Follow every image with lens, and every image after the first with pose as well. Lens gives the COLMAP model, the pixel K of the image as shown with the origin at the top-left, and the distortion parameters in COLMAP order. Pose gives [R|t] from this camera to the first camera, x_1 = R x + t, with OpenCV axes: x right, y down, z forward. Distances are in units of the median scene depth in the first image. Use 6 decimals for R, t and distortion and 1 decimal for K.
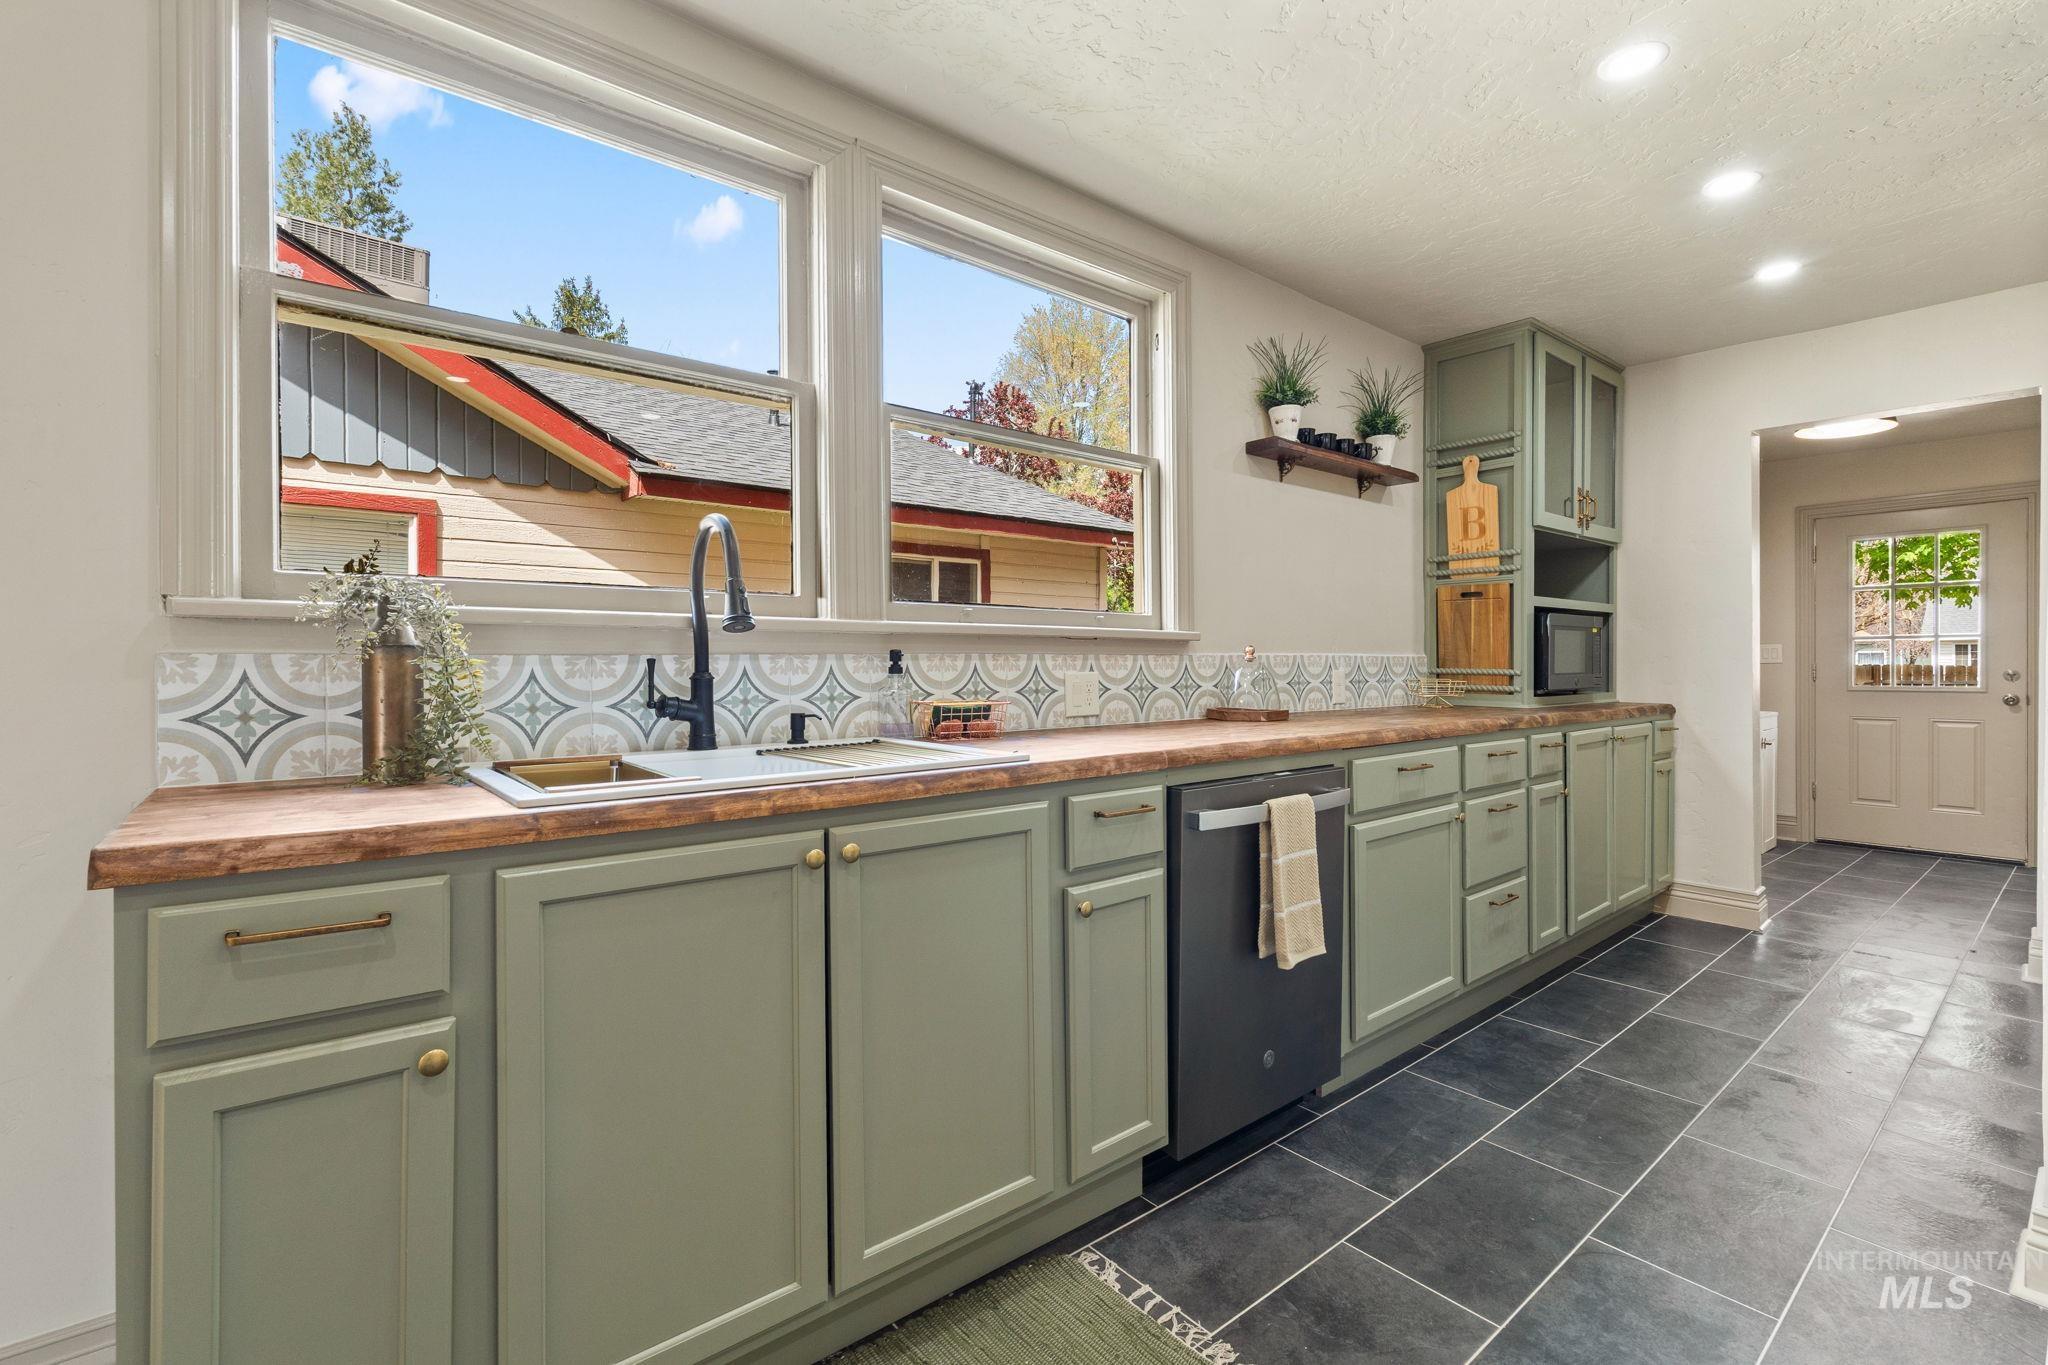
lens RADIAL K [[901.4, 0, 1025.9], [0, 901.4, 664.1], [0, 0, 1]] dist [-0.007542, 0.001560]
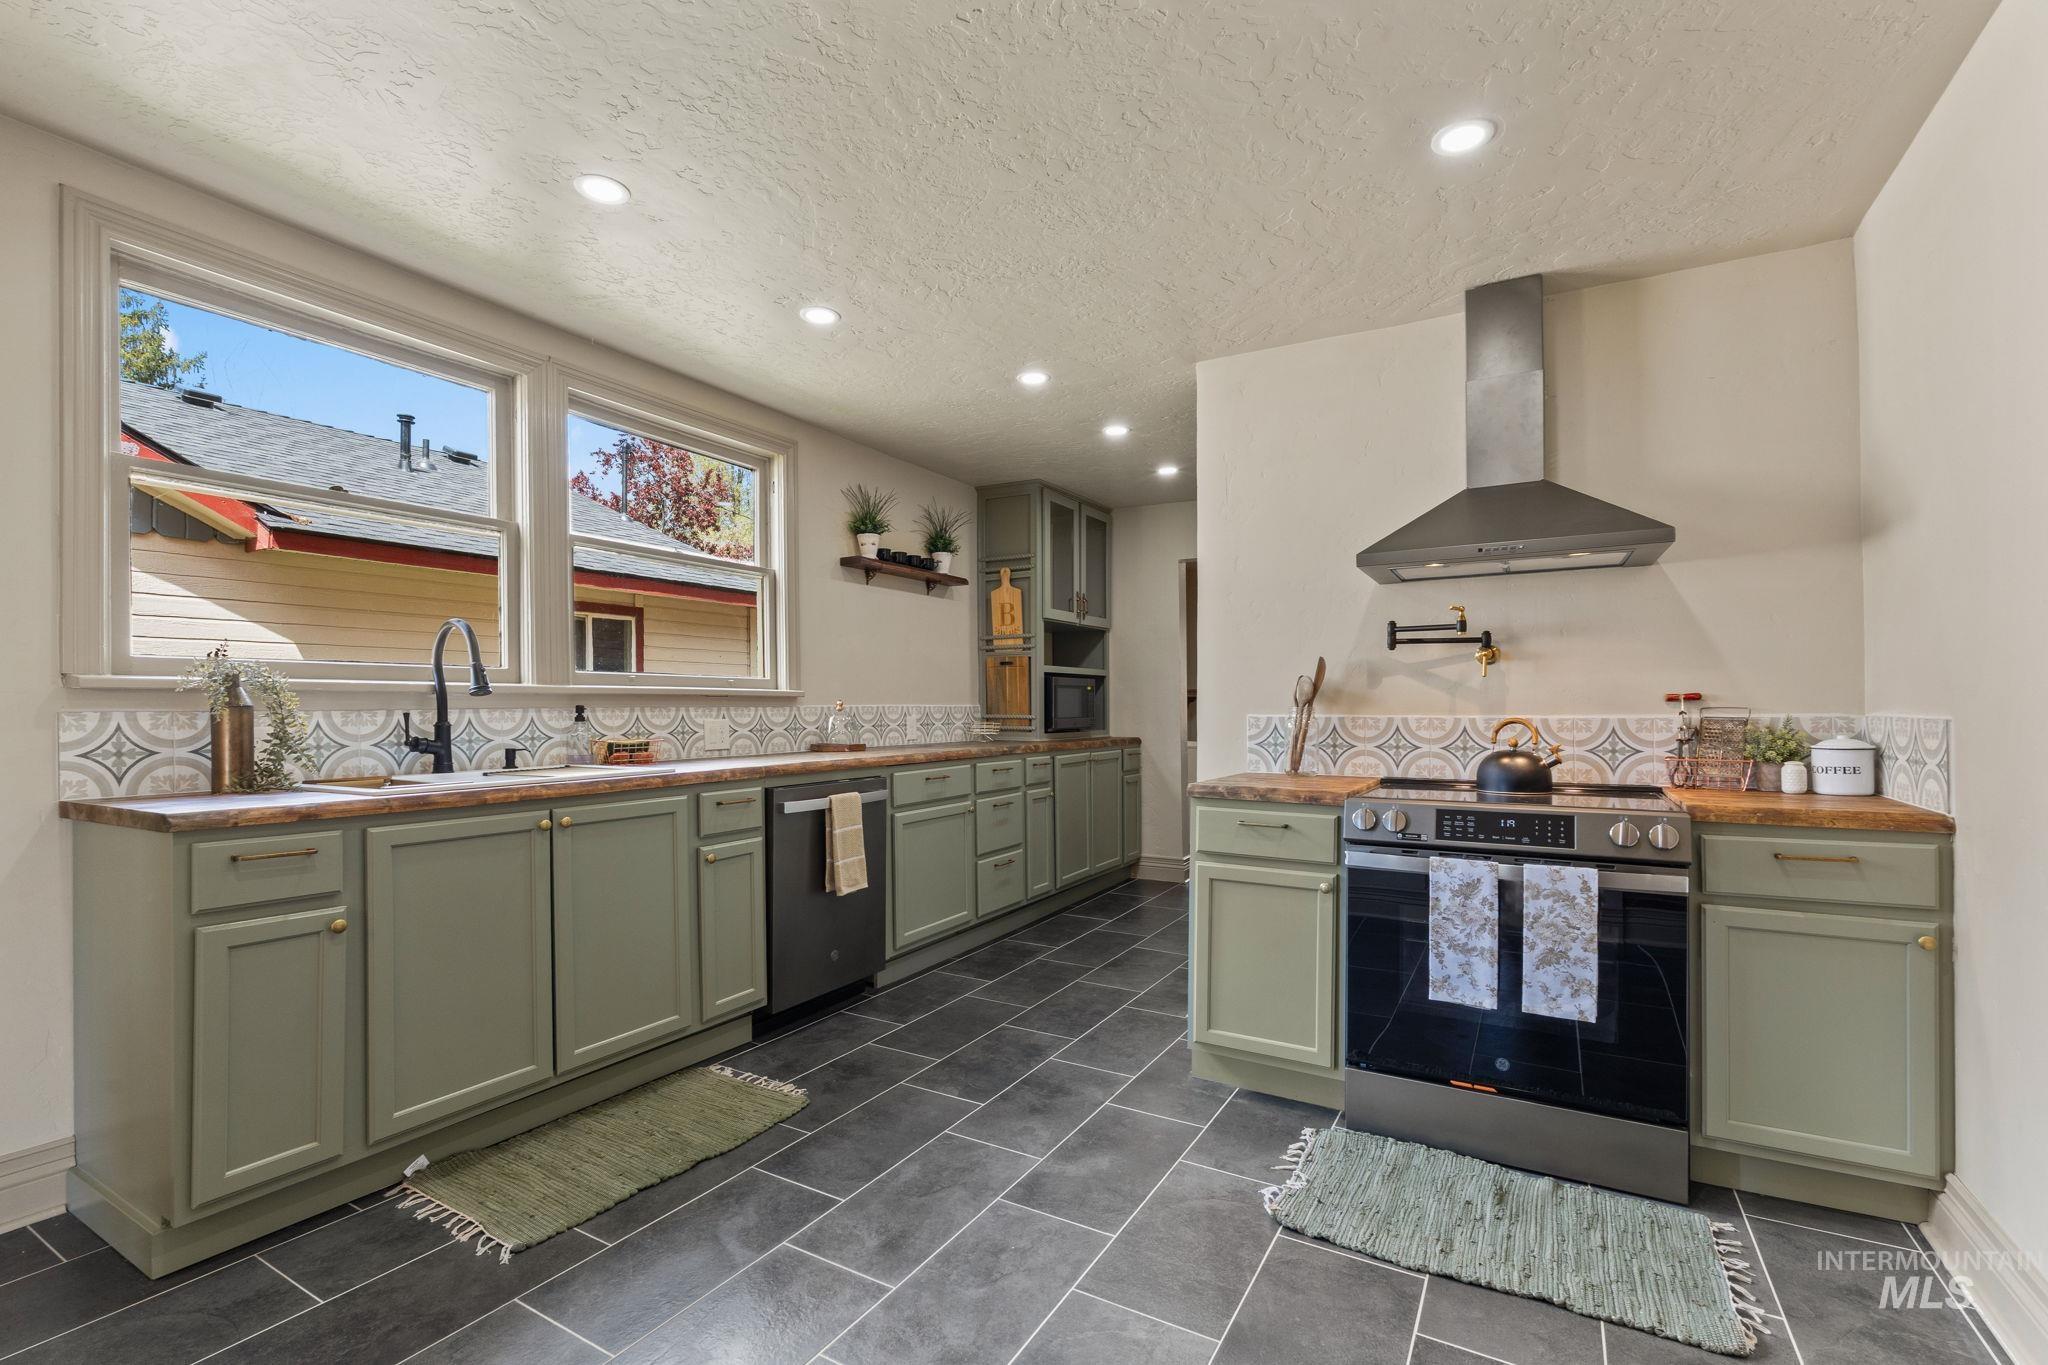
lens RADIAL K [[901.4, 0, 1023.6], [0, 901.4, 704.4], [0, 0, 1]] dist [-0.007542, 0.001560]
pose [[0.935339, -0.003017, 0.353740, 0.014048], [0.005544, 0.999966, -0.006129, -0.004365], [-0.353709, 0.007694, 0.935324, -0.636255]]
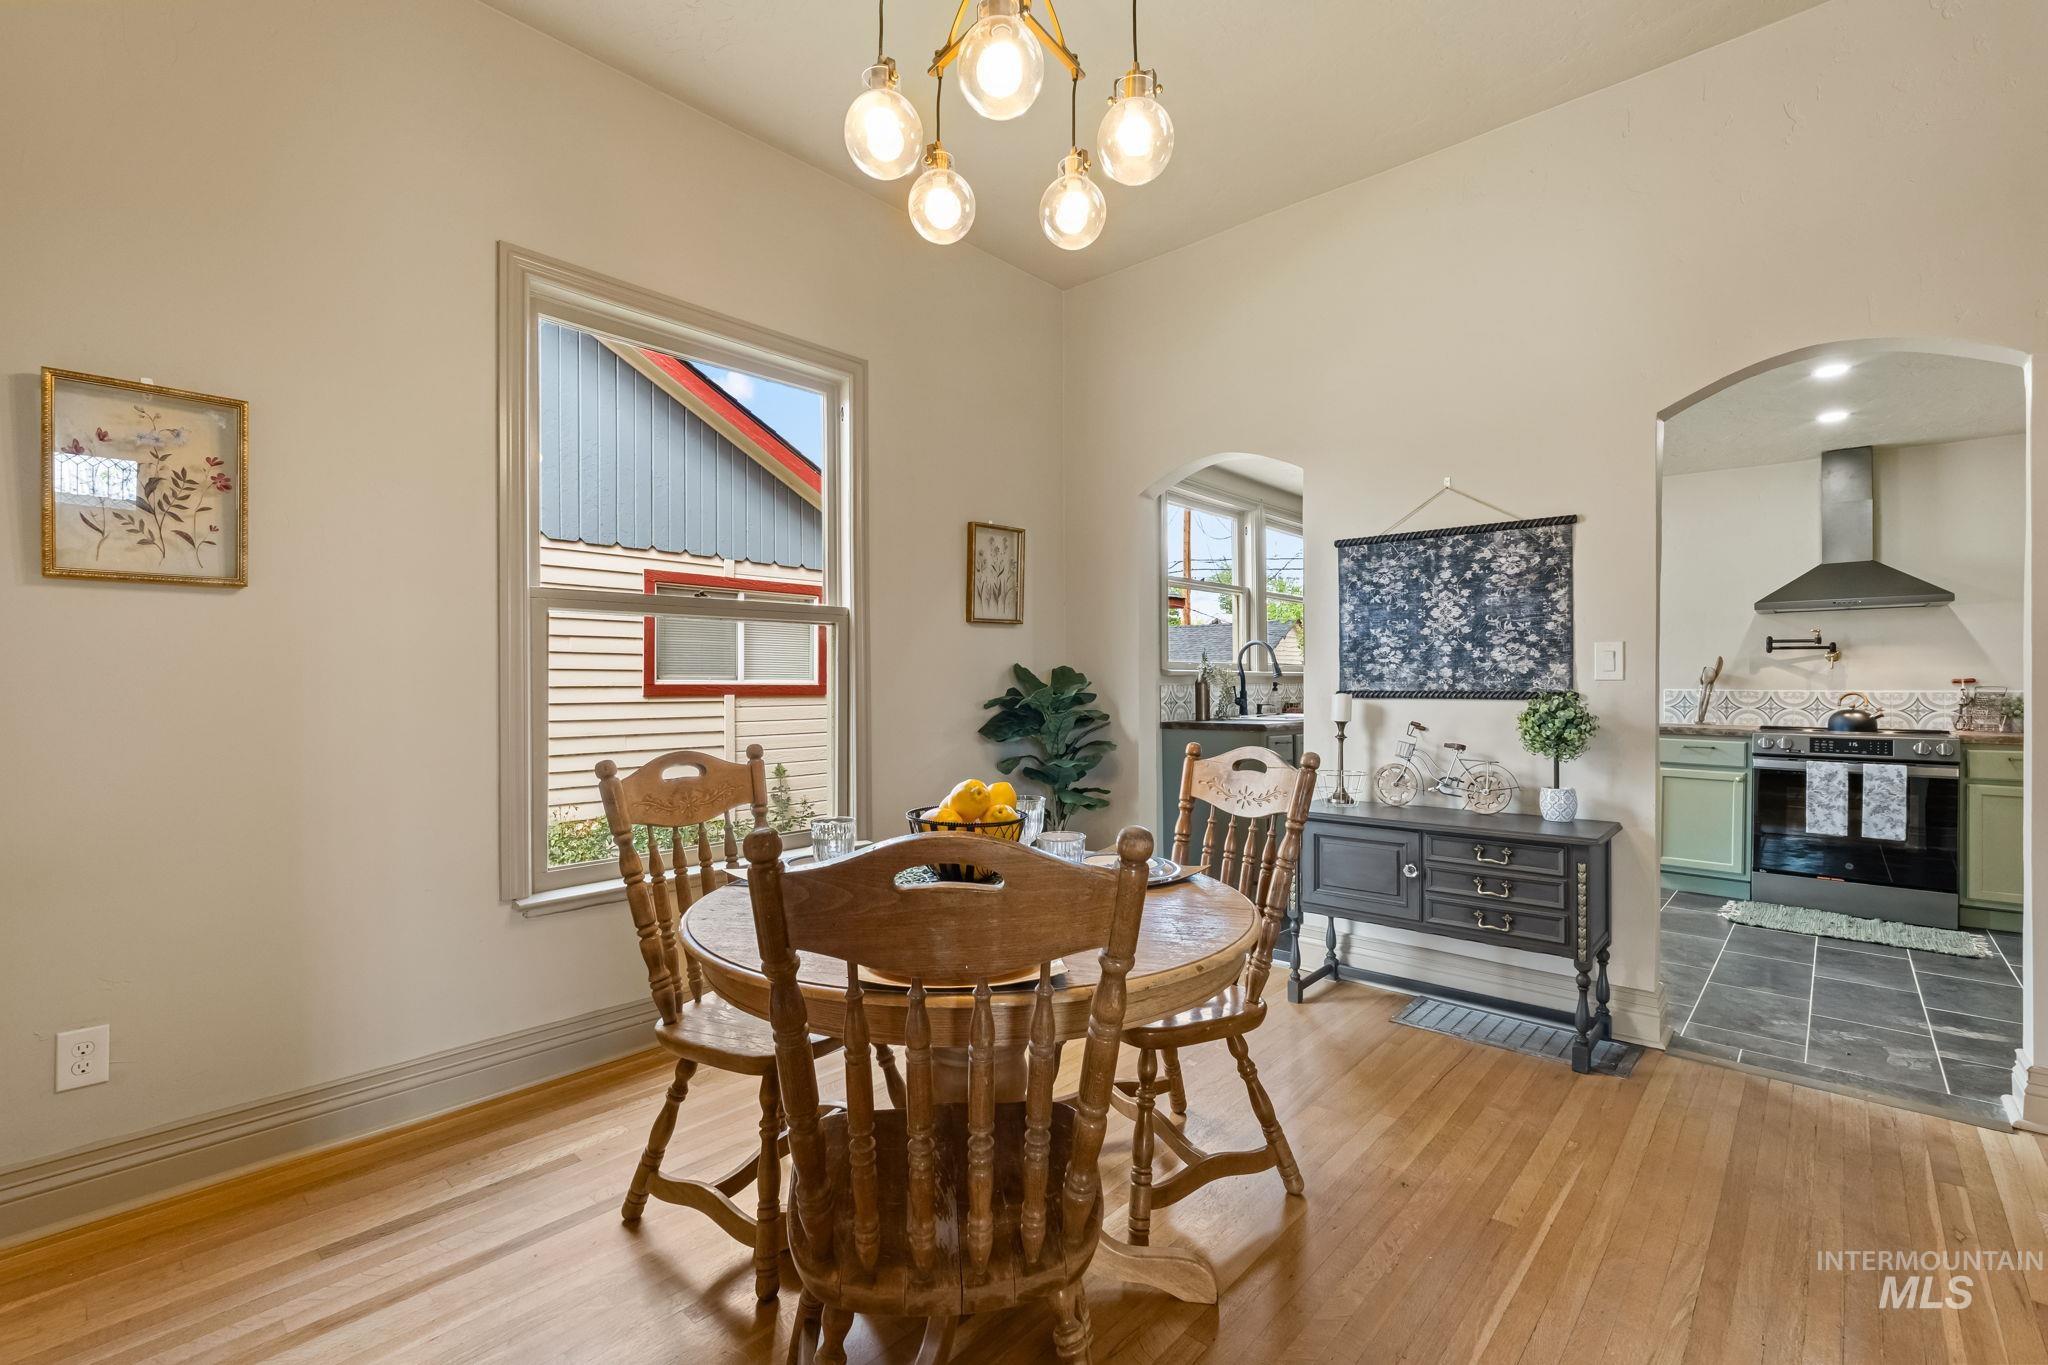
lens RADIAL K [[901.4, 0, 1023.5], [0, 901.4, 680.8], [0, 0, 1]] dist [-0.007542, 0.001560]
pose [[0.988646, 0.001314, 0.150260, -1.333278], [-0.000356, 0.999979, -0.006400, -0.001710], [-0.150265, 0.006273, 0.988626, -1.644310]]
